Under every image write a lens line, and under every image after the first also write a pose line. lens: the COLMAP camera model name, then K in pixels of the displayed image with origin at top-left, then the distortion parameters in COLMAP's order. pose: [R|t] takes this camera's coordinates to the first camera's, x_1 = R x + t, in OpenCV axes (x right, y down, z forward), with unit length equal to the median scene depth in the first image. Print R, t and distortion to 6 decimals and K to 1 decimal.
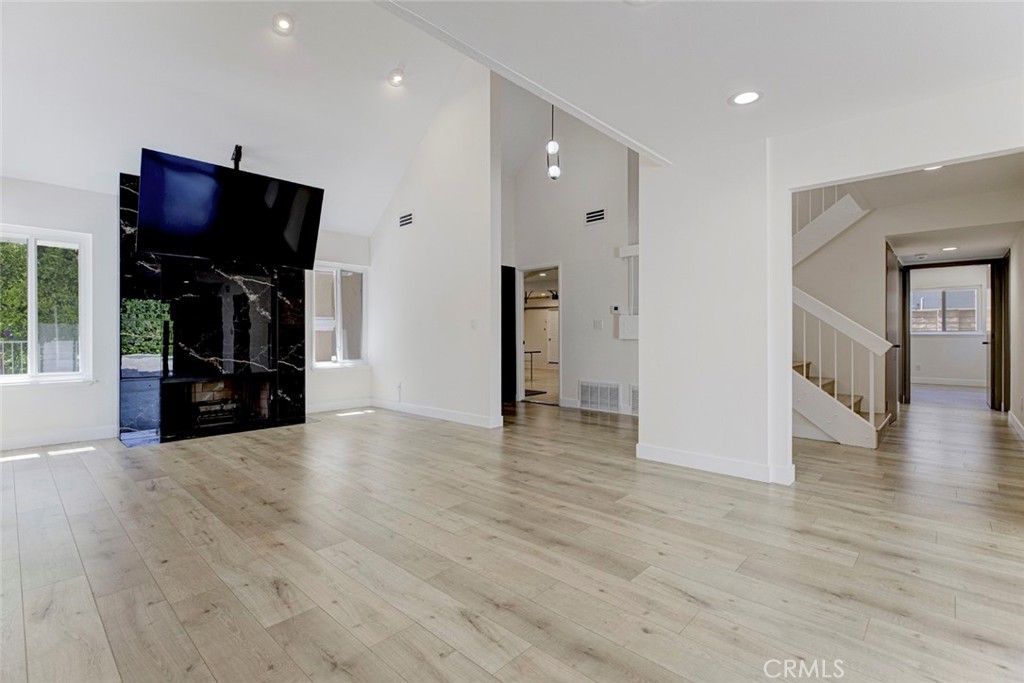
lens RADIAL K [[470.7, 0, 517.8], [0, 470.7, 335.4], [0, 0, 1]] dist [-0.002981, -0.001352]
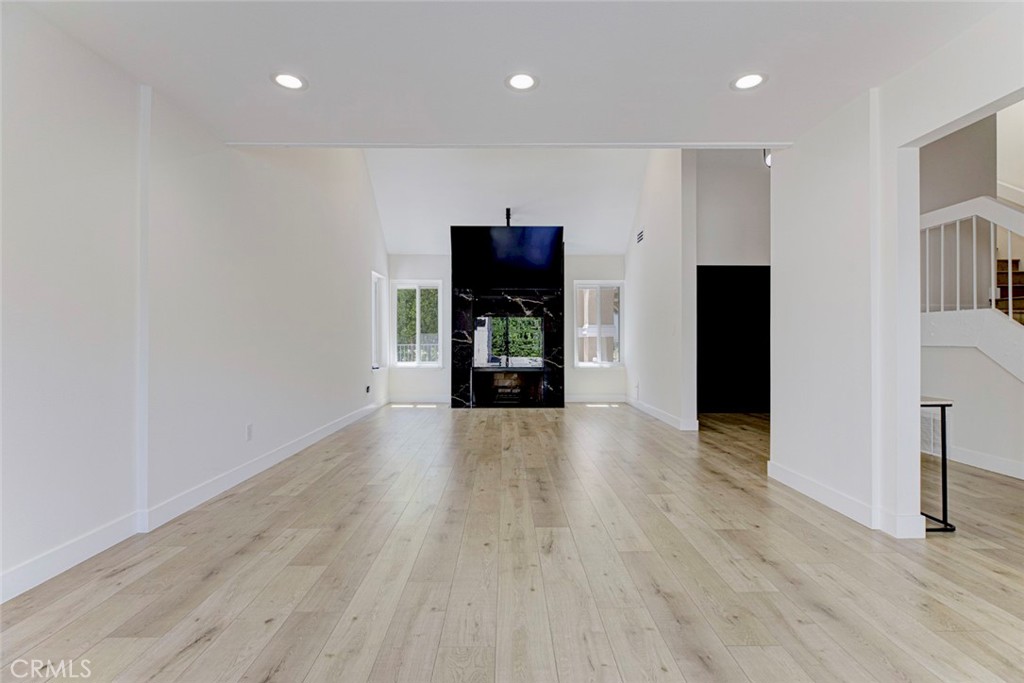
lens RADIAL K [[470.7, 0, 511.4], [0, 470.7, 337.1], [0, 0, 1]] dist [-0.002981, -0.001352]
pose [[0.689825, -0.004108, -0.723964, 0.436410], [-0.002192, 0.999967, -0.007763, 0.001337], [0.723973, 0.006942, 0.689794, 0.017571]]
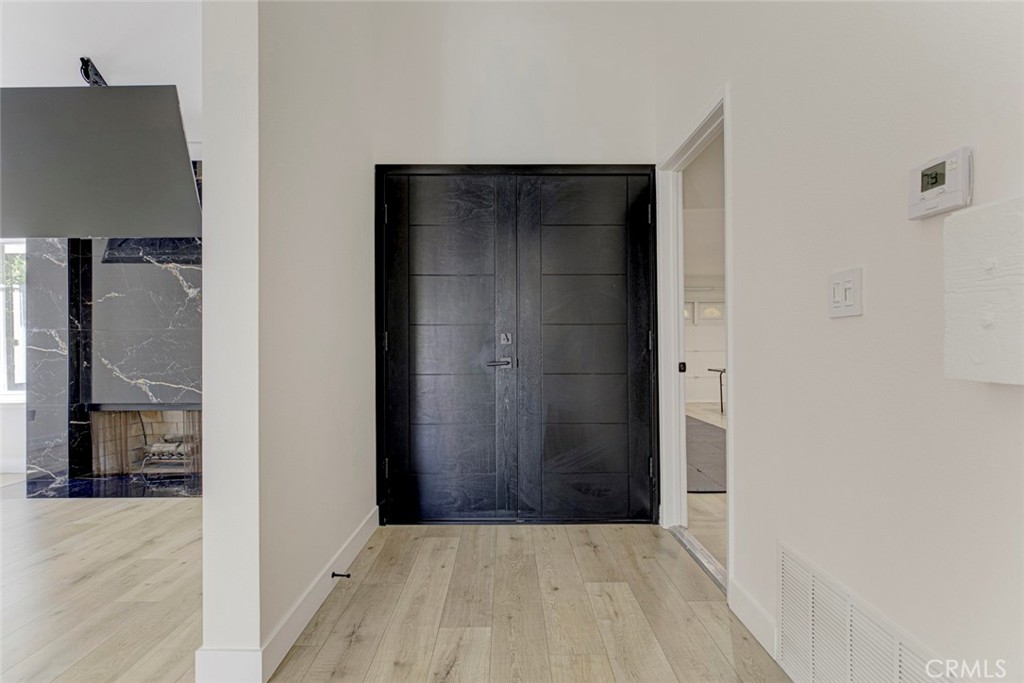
lens RADIAL K [[470.7, 0, 508.3], [0, 470.7, 344.5], [0, 0, 1]] dist [-0.002981, -0.001352]
pose [[0.685367, -0.002799, -0.728193, 0.269535], [0.002196, 0.999996, -0.001777, -0.003927], [0.728195, -0.000381, 0.685370, 0.948492]]
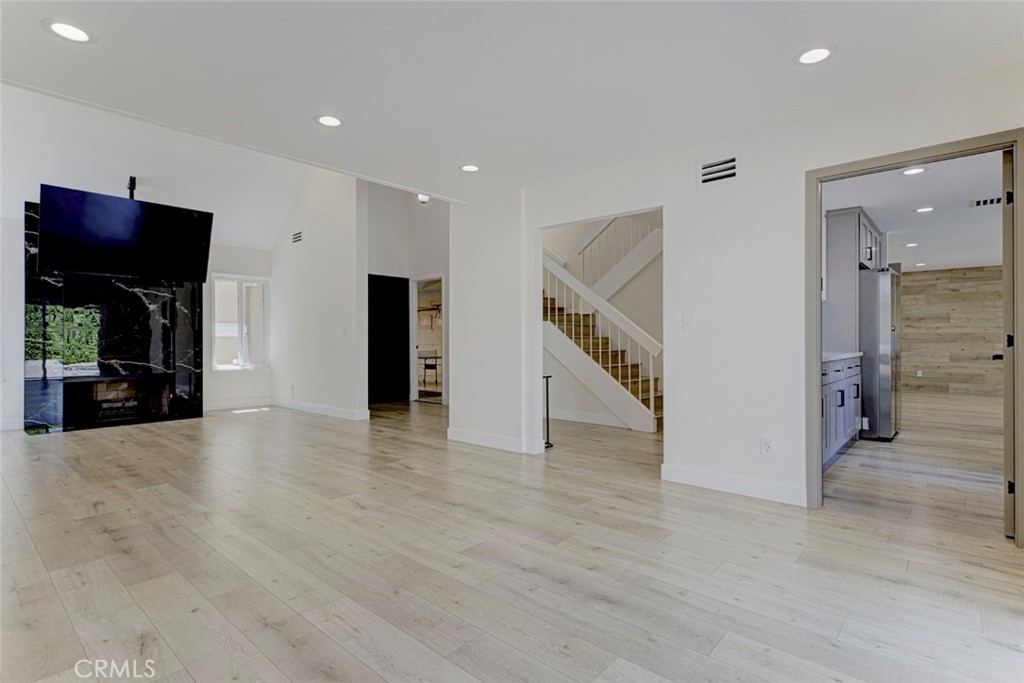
lens RADIAL K [[503.9, 0, 514.4], [0, 503.9, 339.7], [0, 0, 1]] dist [0.000362, 0.001933]
pose [[0.999718, -0.000405, 0.023748, 0.305086], [0.000458, 0.999997, -0.002229, 0.000576], [-0.023747, 0.002240, 0.999715, -0.255031]]
